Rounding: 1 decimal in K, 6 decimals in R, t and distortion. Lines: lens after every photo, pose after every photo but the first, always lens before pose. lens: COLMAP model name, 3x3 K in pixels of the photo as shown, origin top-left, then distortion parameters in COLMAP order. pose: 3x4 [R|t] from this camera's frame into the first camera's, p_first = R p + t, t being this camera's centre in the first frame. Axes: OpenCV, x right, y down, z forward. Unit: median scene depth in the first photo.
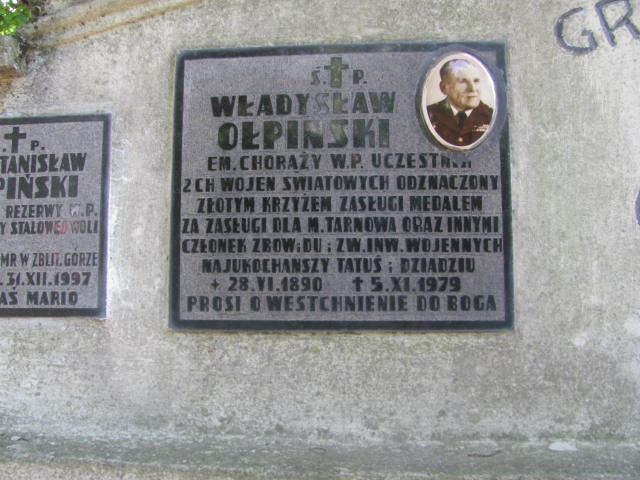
lens RADIAL K [[669.7, 0, 318.5], [0, 669.7, 237.3], [0, 0, 1]] dist [-0.222525, 0.263030]
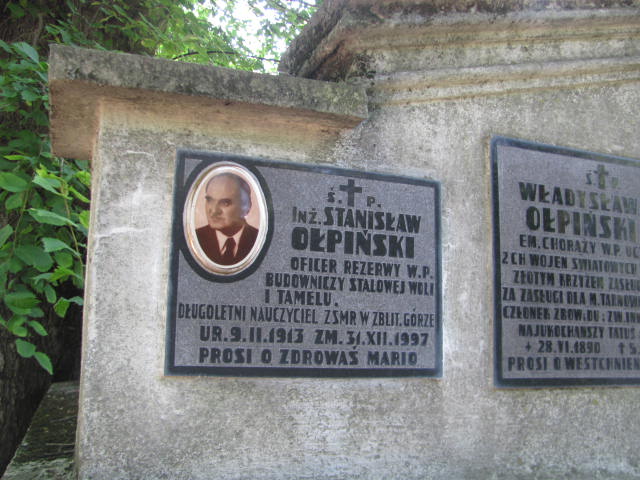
lens RADIAL K [[669.7, 0, 318.5], [0, 669.7, 237.3], [0, 0, 1]] dist [-0.222525, 0.263030]
pose [[0.909425, 0.097274, 0.404332, -0.941324], [-0.063190, 0.993292, -0.096838, 0.015478], [-0.411040, 0.062517, 0.909471, 0.115567]]
